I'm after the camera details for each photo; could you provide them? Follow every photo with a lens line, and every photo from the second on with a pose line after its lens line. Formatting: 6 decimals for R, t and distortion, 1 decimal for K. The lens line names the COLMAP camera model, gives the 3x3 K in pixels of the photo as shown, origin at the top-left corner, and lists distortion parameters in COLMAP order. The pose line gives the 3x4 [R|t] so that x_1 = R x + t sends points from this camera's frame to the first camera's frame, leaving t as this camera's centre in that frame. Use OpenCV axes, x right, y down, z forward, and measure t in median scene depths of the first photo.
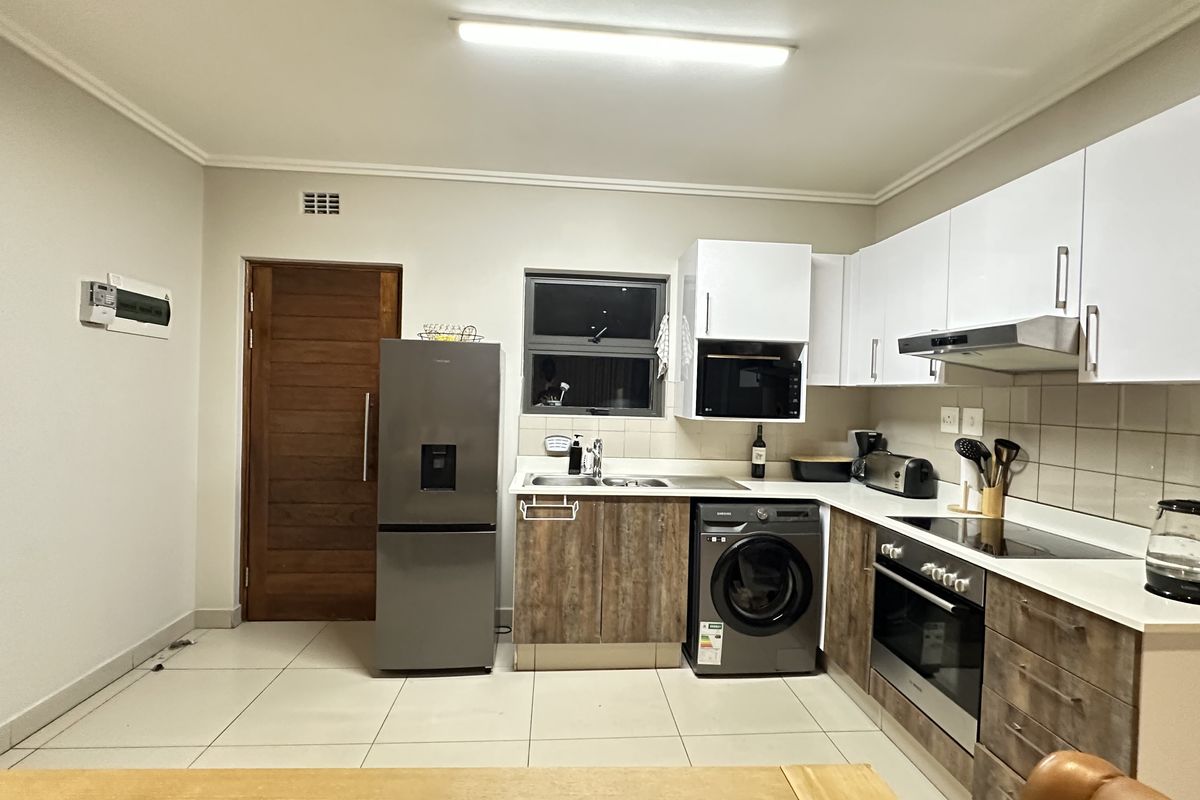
lens RADIAL K [[560.3, 0, 599.8], [0, 560.3, 403.0], [0, 0, 1]] dist [-0.000030, -0.000167]
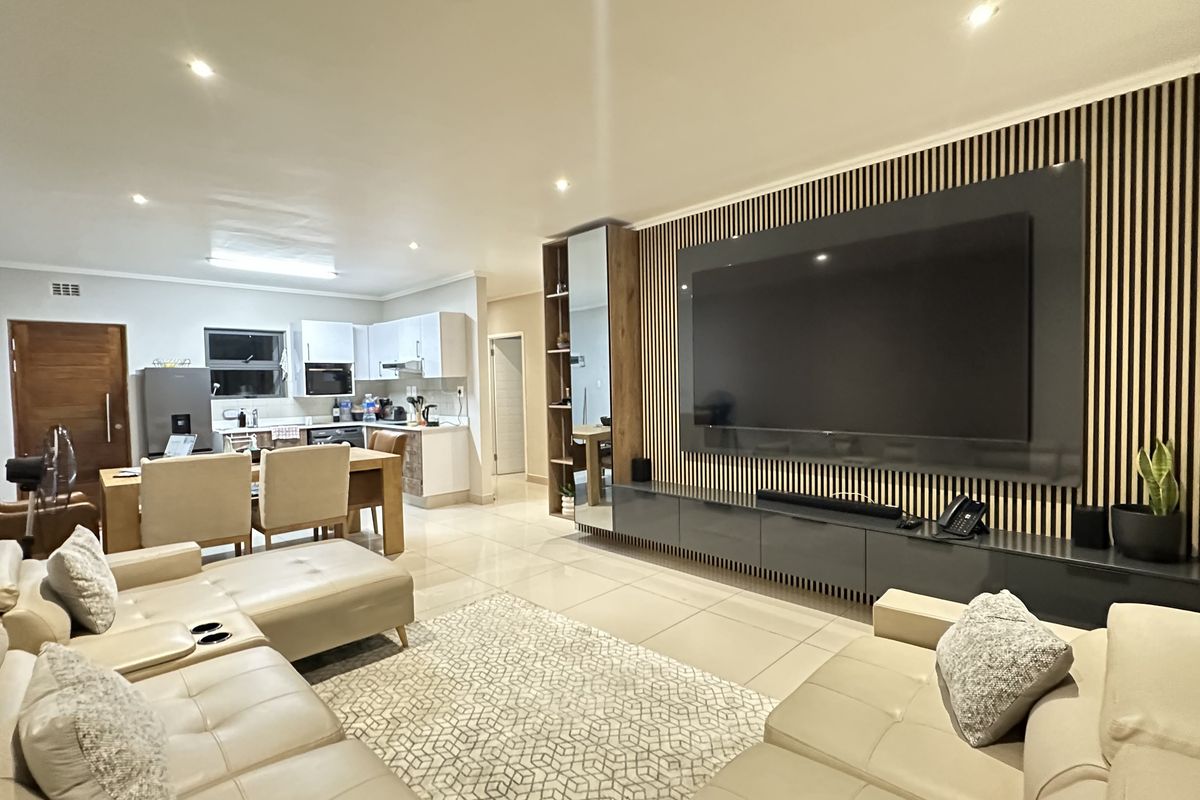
lens RADIAL K [[560.3, 0, 599.8], [0, 560.3, 403.0], [0, 0, 1]] dist [-0.000030, -0.000167]
pose [[0.761383, -0.066254, 0.644907, -0.385121], [0.053410, 0.997793, 0.039451, 0.026927], [-0.646098, 0.004407, 0.763242, -1.501547]]
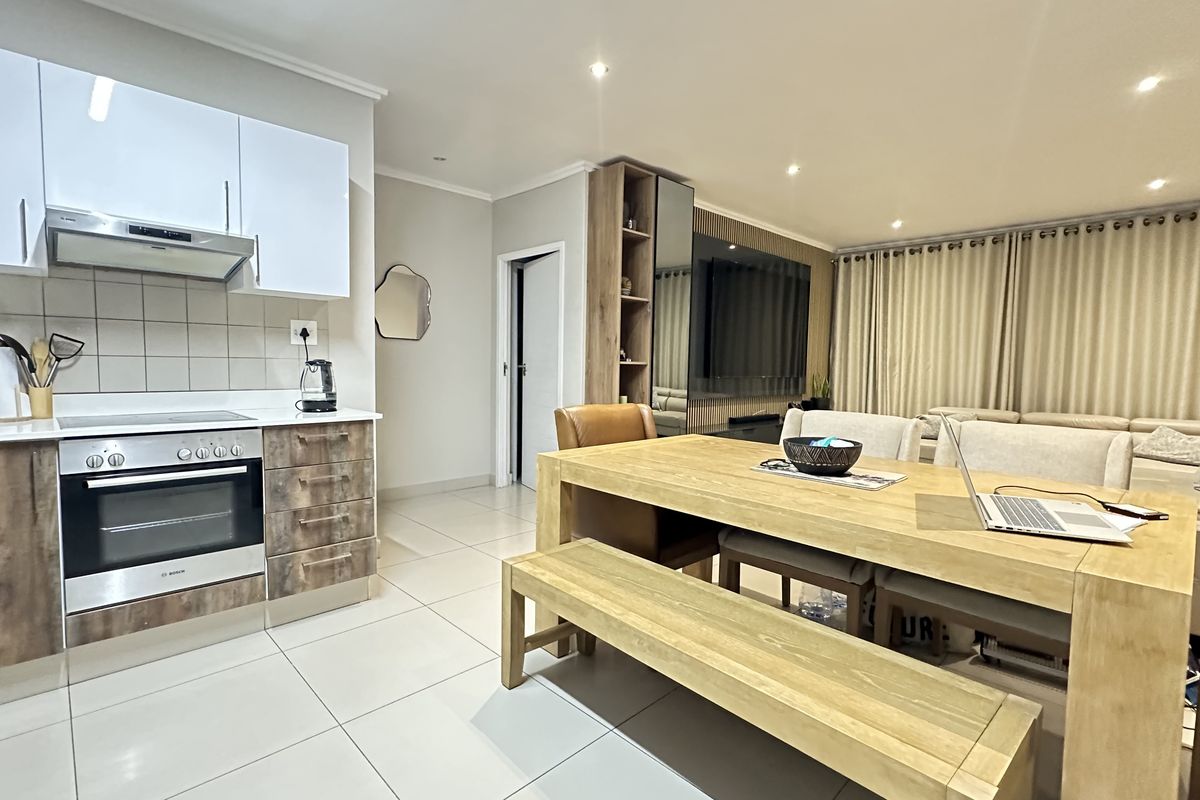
lens RADIAL K [[560.3, 0, 599.8], [0, 560.3, 403.0], [0, 0, 1]] dist [-0.000030, -0.000167]
pose [[-0.643537, -0.100619, 0.758773, -0.450159], [-0.024137, 0.993497, 0.111274, 0.040255], [-0.765035, 0.053295, -0.641780, 0.685417]]
